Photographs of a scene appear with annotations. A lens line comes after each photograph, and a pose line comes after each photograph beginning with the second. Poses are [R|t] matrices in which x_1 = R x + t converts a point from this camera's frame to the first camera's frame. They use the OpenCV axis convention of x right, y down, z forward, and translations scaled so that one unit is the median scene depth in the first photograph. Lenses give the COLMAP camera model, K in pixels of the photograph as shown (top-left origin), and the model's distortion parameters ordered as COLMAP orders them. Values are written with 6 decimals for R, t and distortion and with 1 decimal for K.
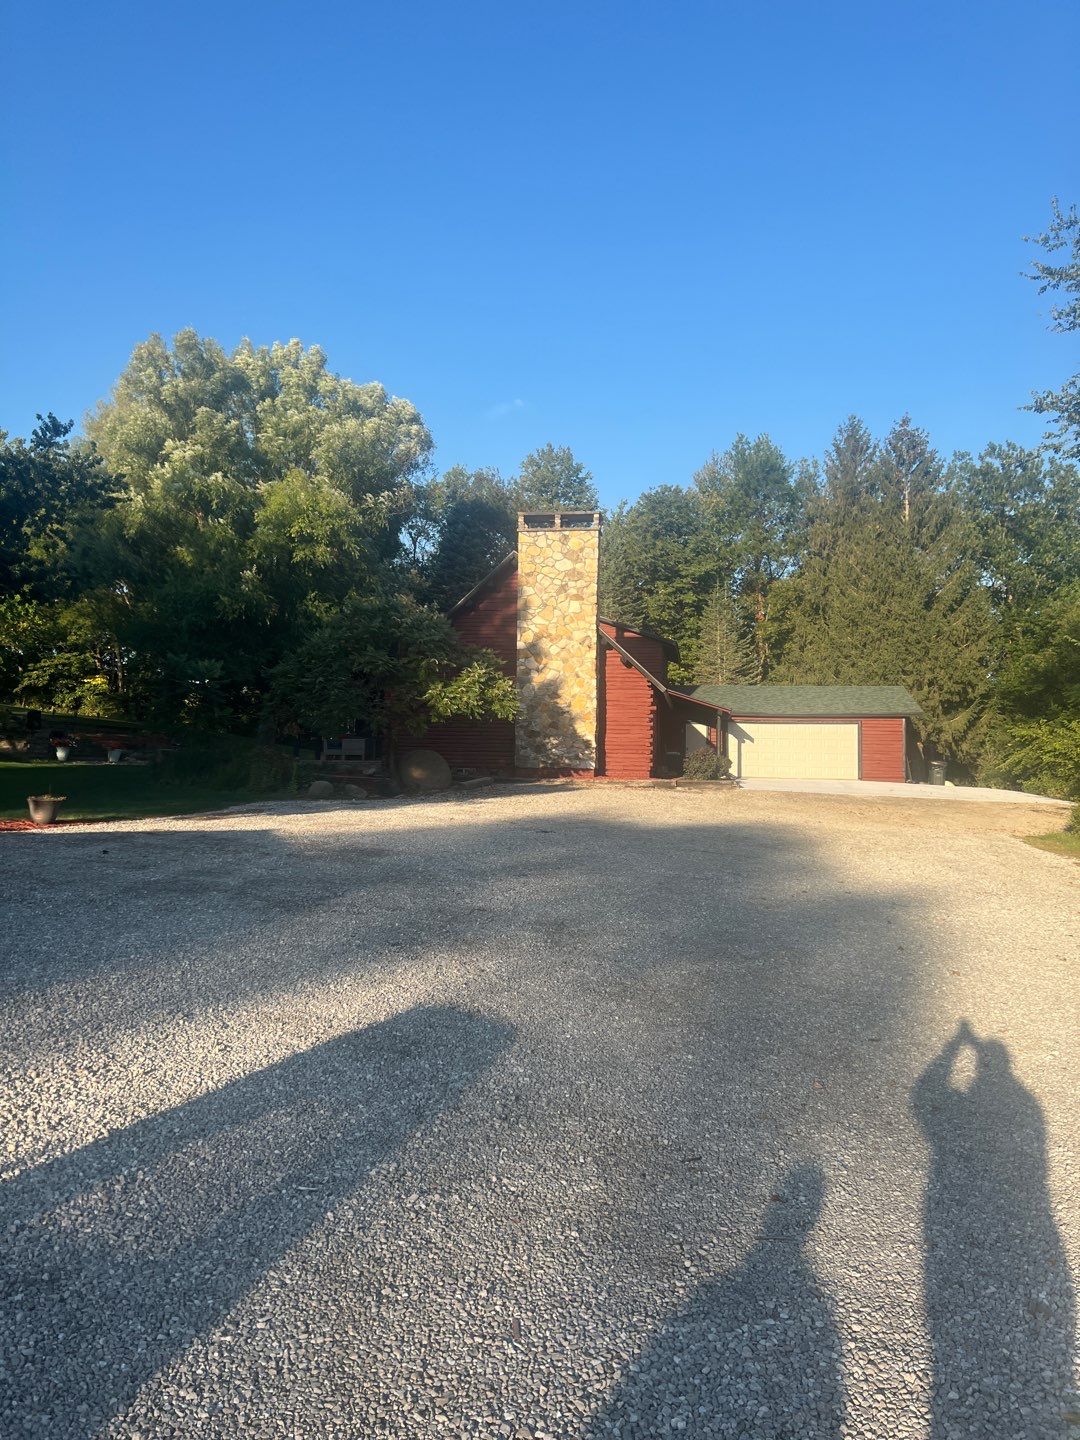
lens RADIAL K [[1096.8, 0, 539.3], [0, 1096.8, 708.8], [0, 0, 1]] dist [0.073572, -0.079481]
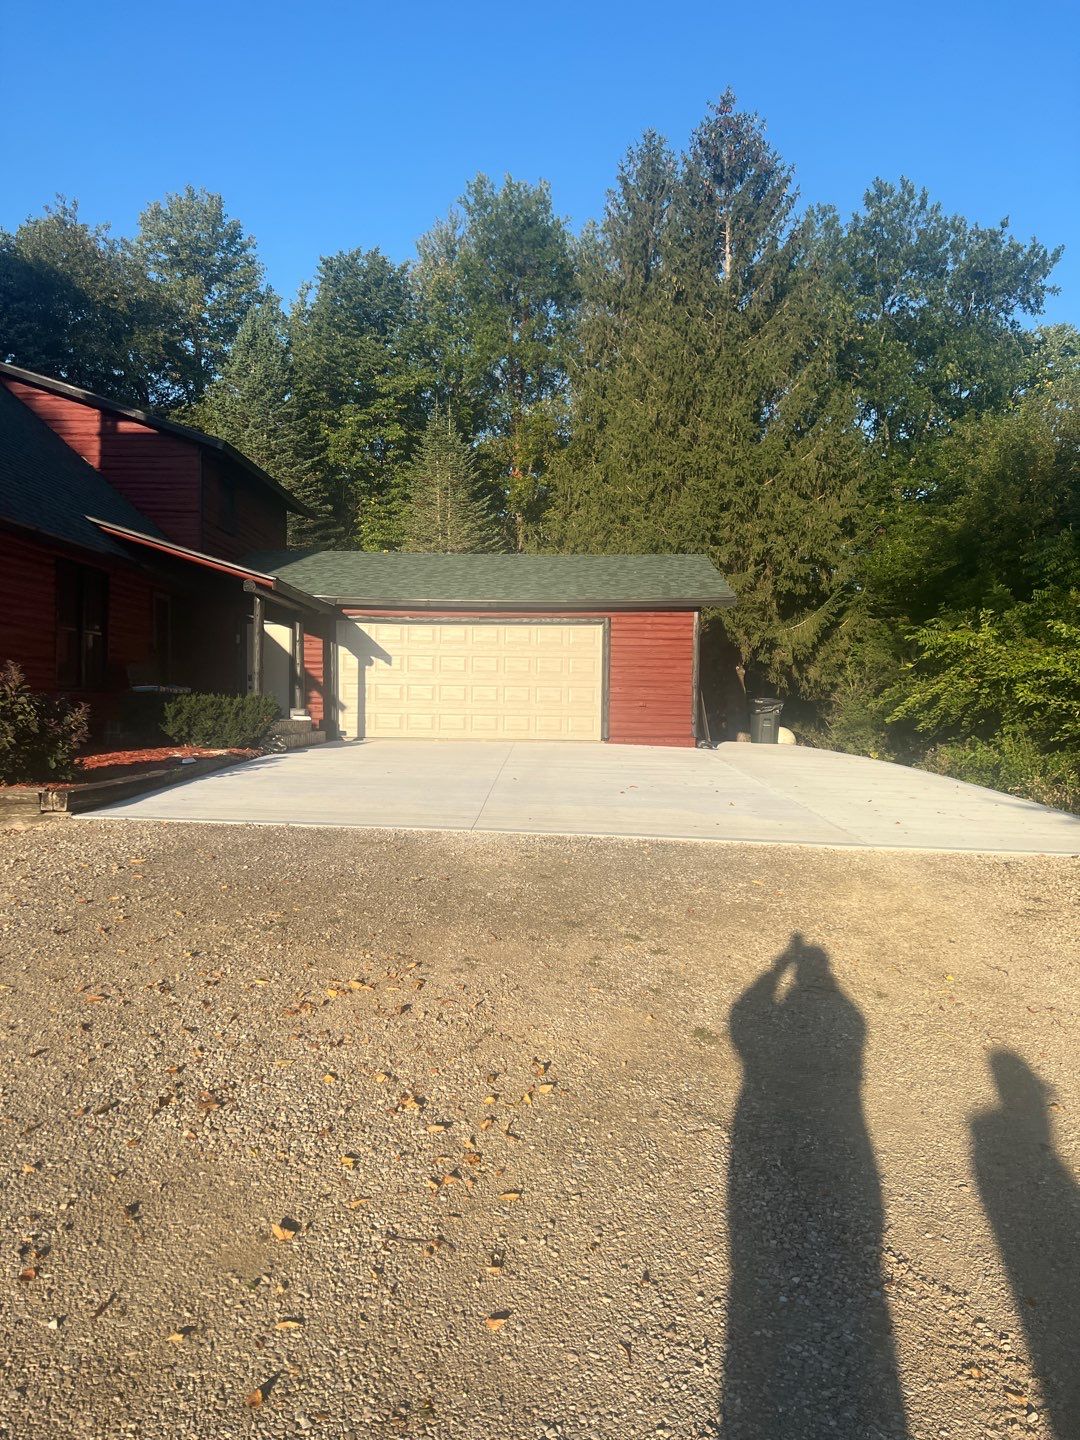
lens RADIAL K [[1096.8, 0, 532.9], [0, 1096.8, 731.1], [0, 0, 1]] dist [0.073572, -0.079481]
pose [[0.991725, -0.006639, 0.128212, 0.168211], [-0.004485, 0.996261, 0.086279, 0.015919], [-0.128306, -0.086140, 0.987987, 0.455739]]
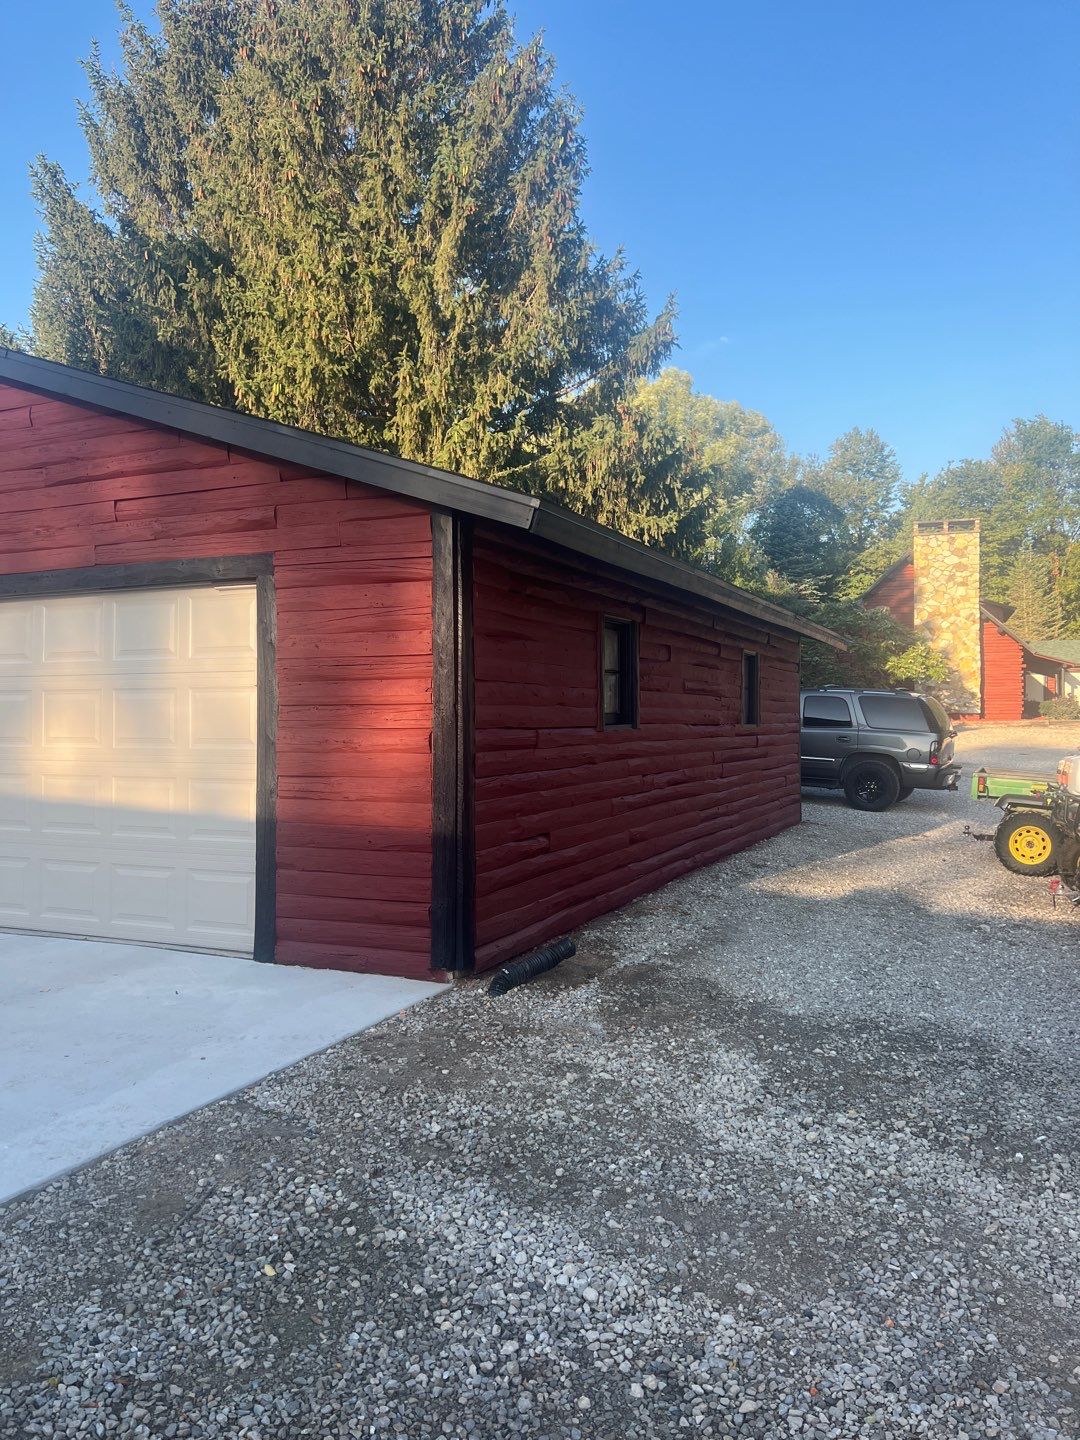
lens RADIAL K [[1096.8, 0, 551.9], [0, 1096.8, 719.2], [0, 0, 1]] dist [0.073572, -0.079481]
pose [[0.984806, -0.023401, -0.172075, -0.153637], [0.033493, 0.997870, 0.055978, -0.020629], [0.170398, -0.060891, 0.983492, -0.273093]]
